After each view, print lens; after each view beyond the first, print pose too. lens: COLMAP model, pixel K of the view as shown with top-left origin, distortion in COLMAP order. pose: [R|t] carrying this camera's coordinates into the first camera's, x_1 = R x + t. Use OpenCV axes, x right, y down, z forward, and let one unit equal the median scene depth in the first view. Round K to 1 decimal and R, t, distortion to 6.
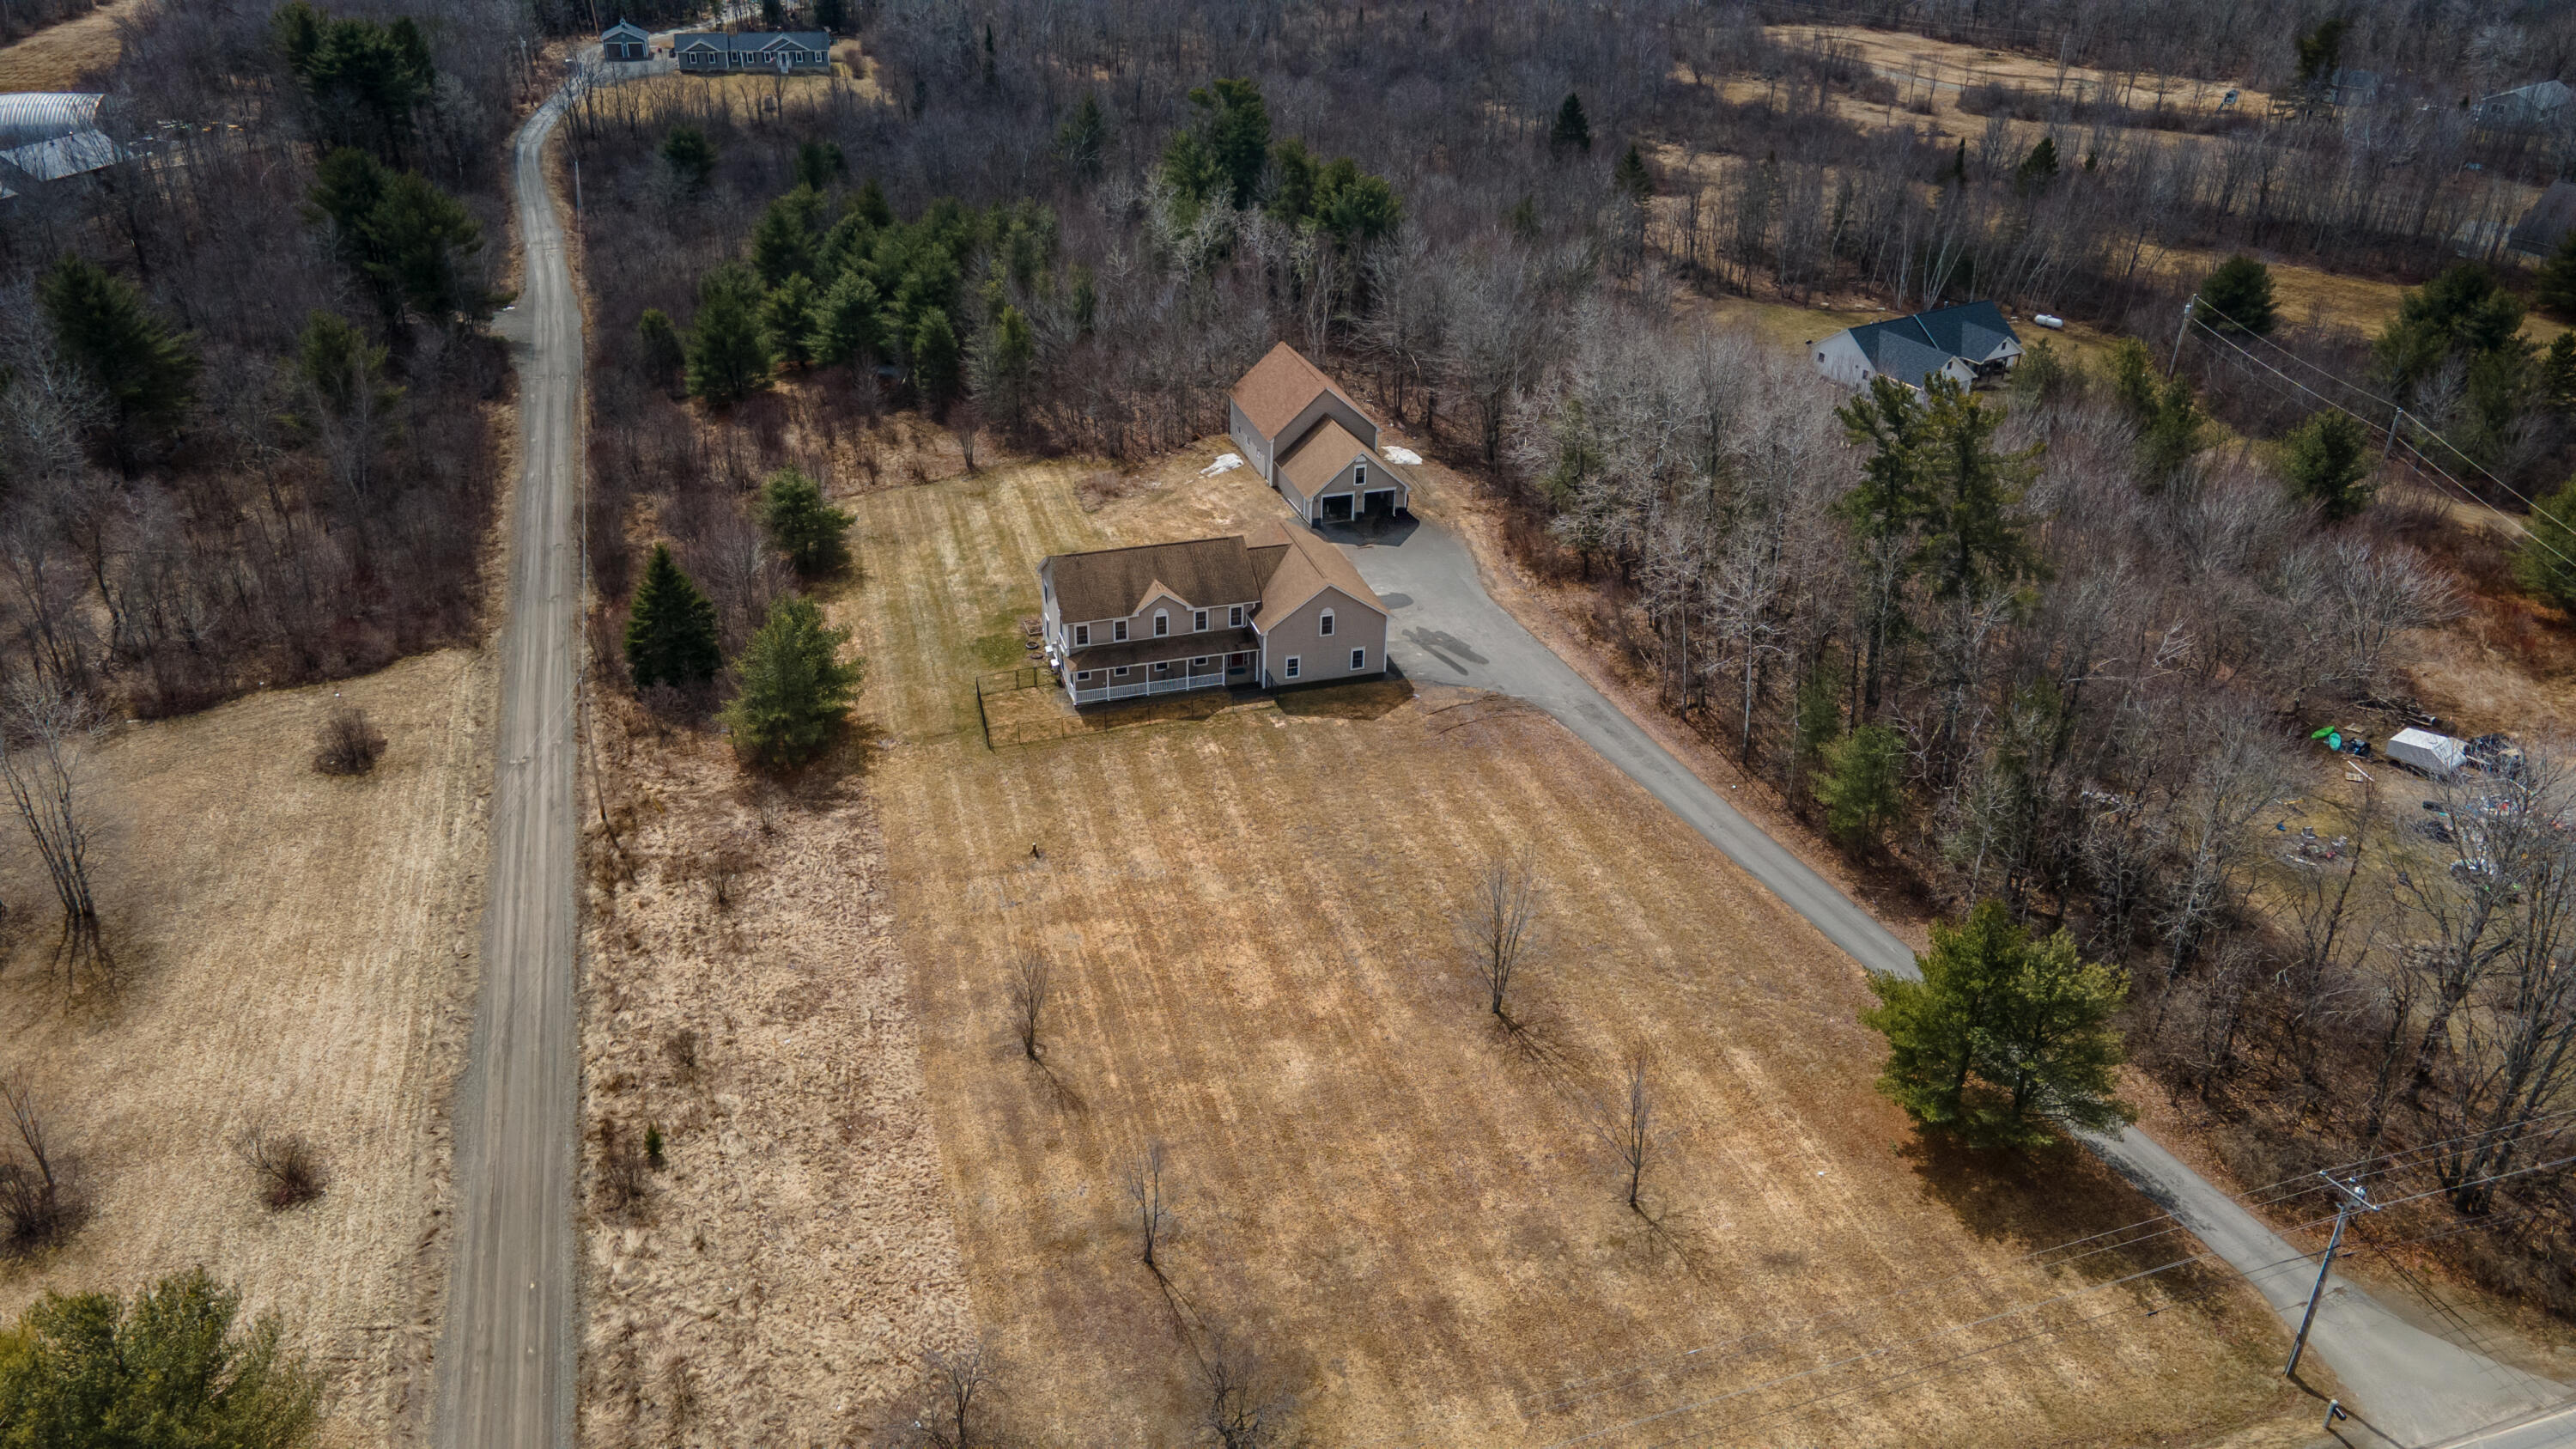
lens RADIAL K [[1891.7, 0, 1290.2], [0, 1891.7, 721.8], [0, 0, 1]] dist [0.024830, 0.035084]
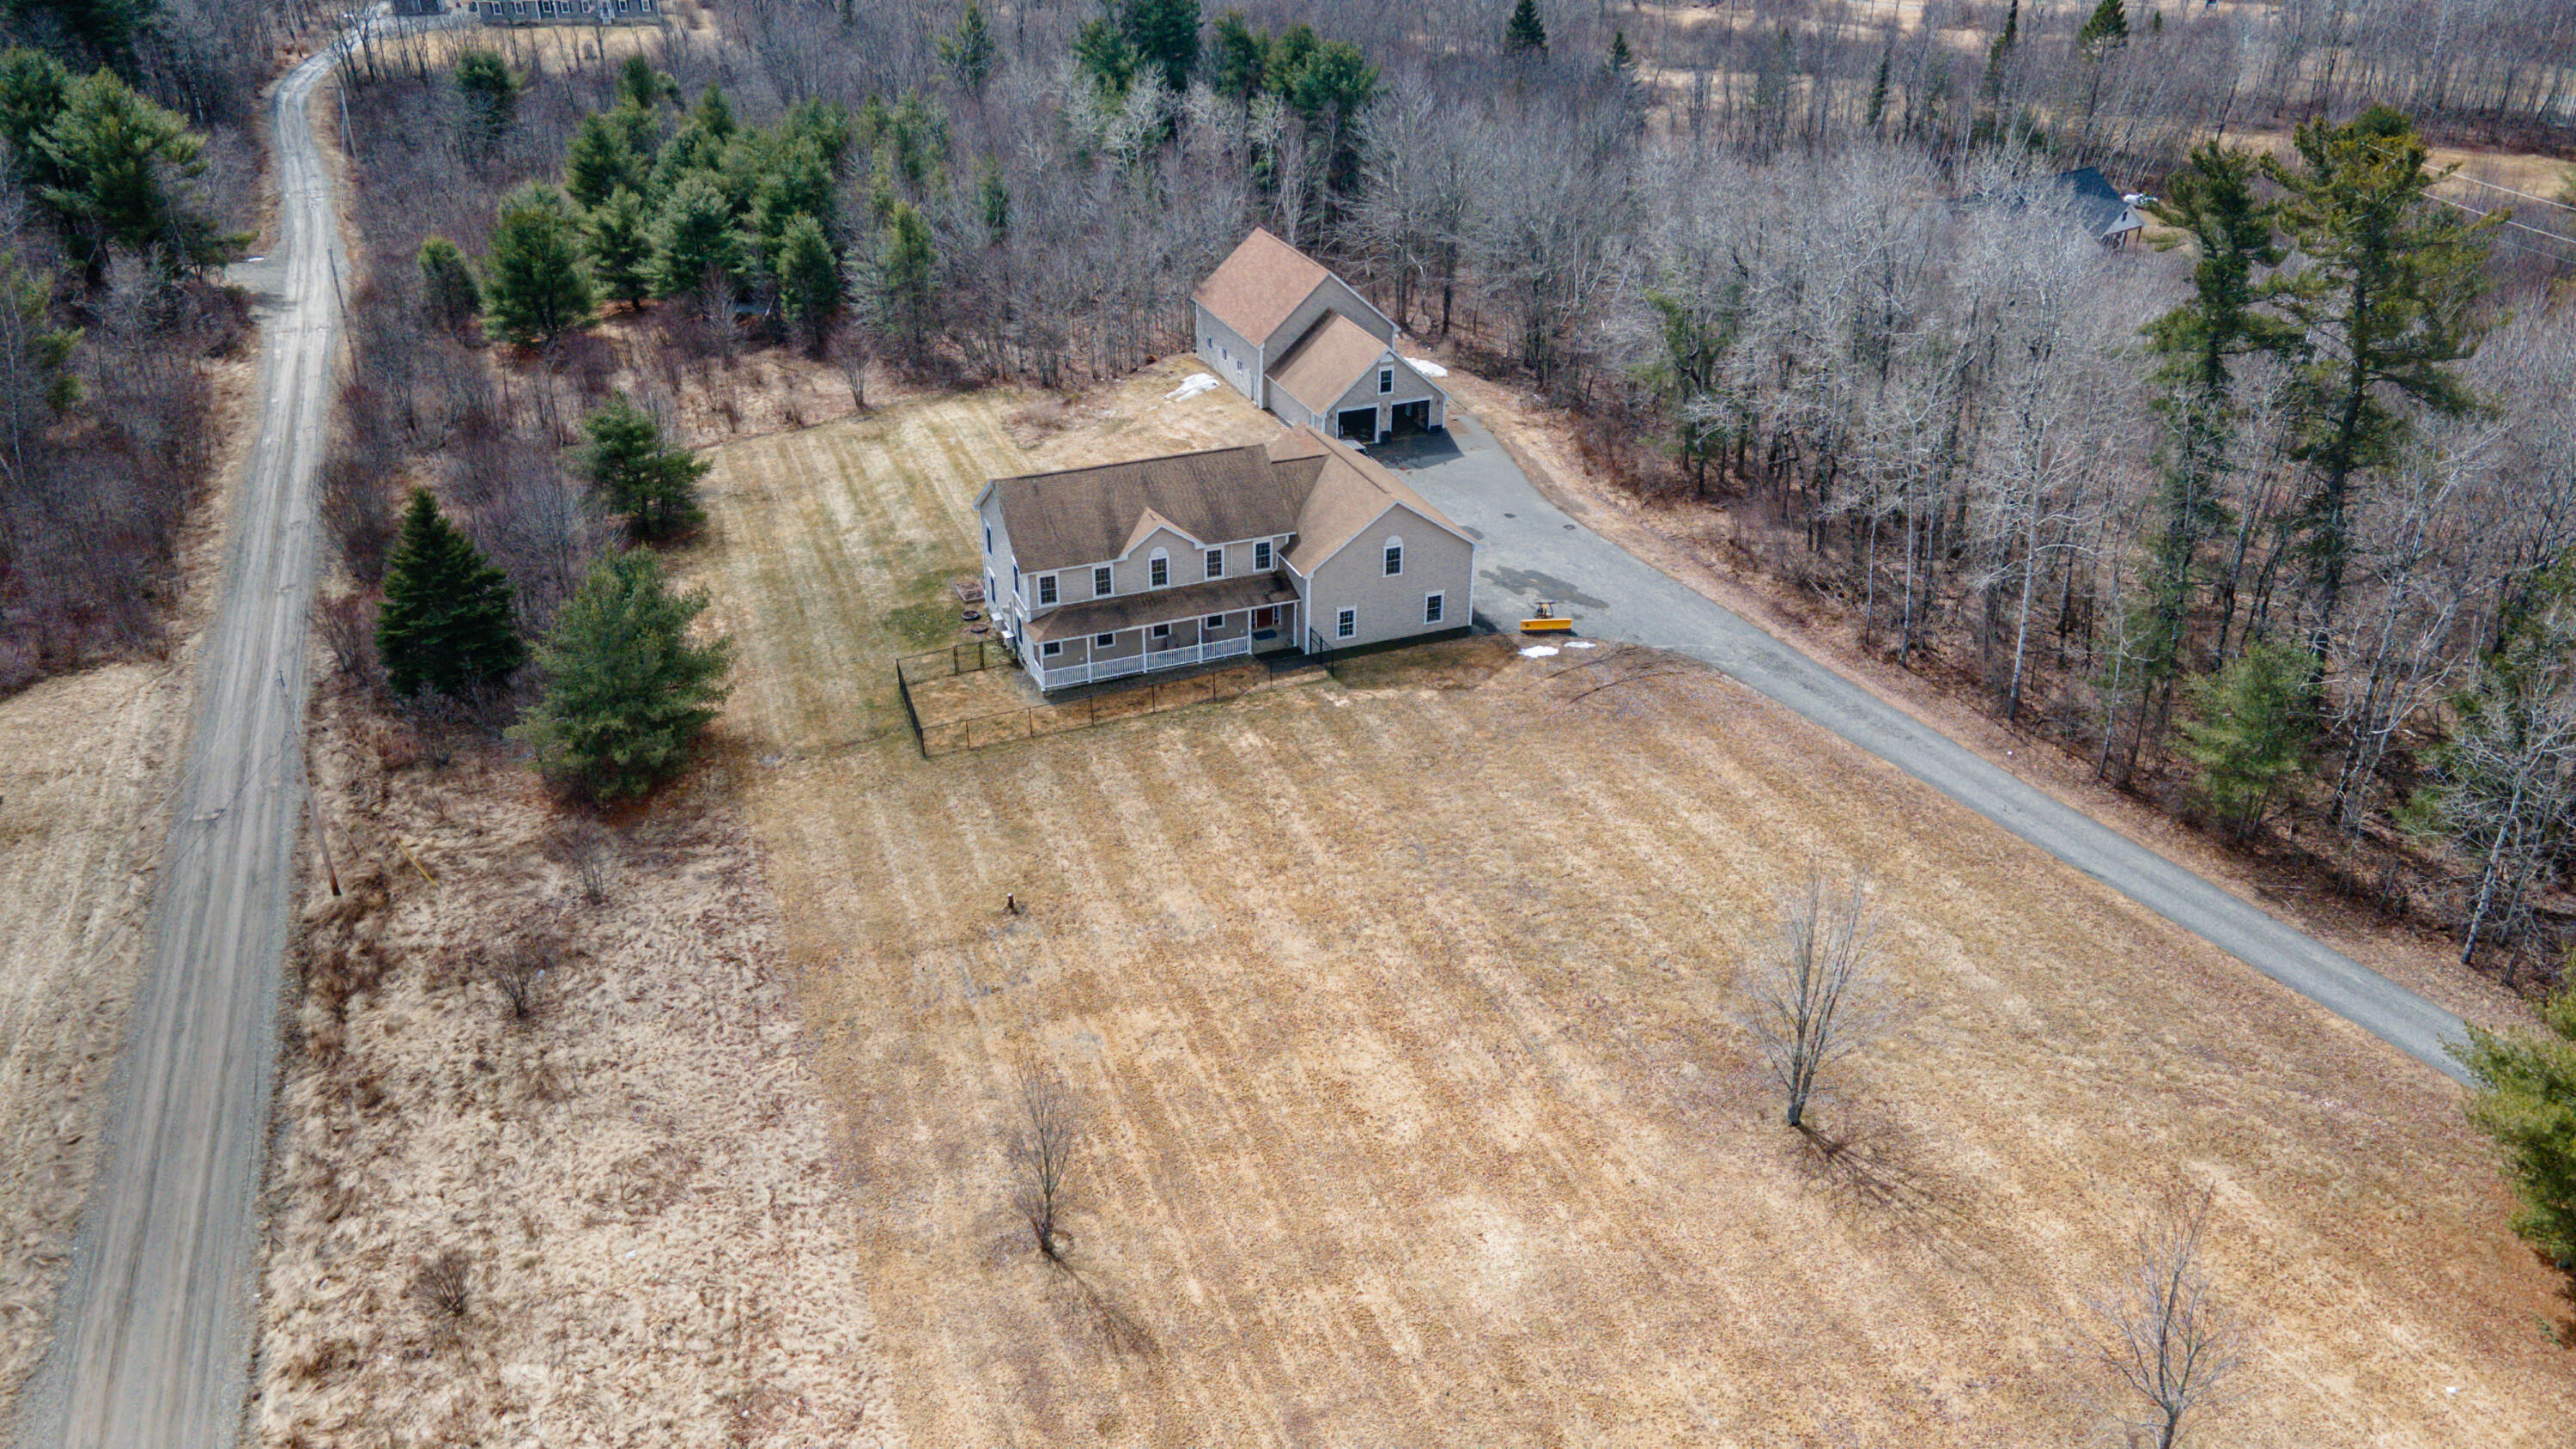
lens RADIAL K [[1891.7, 0, 1284.0], [0, 1891.7, 732.5], [0, 0, 1]] dist [0.024830, 0.035084]
pose [[0.996836, -0.054015, 0.058314, -0.066102], [0.054557, 0.998481, -0.007747, 0.016345], [-0.057807, 0.010904, 0.998268, 0.297270]]
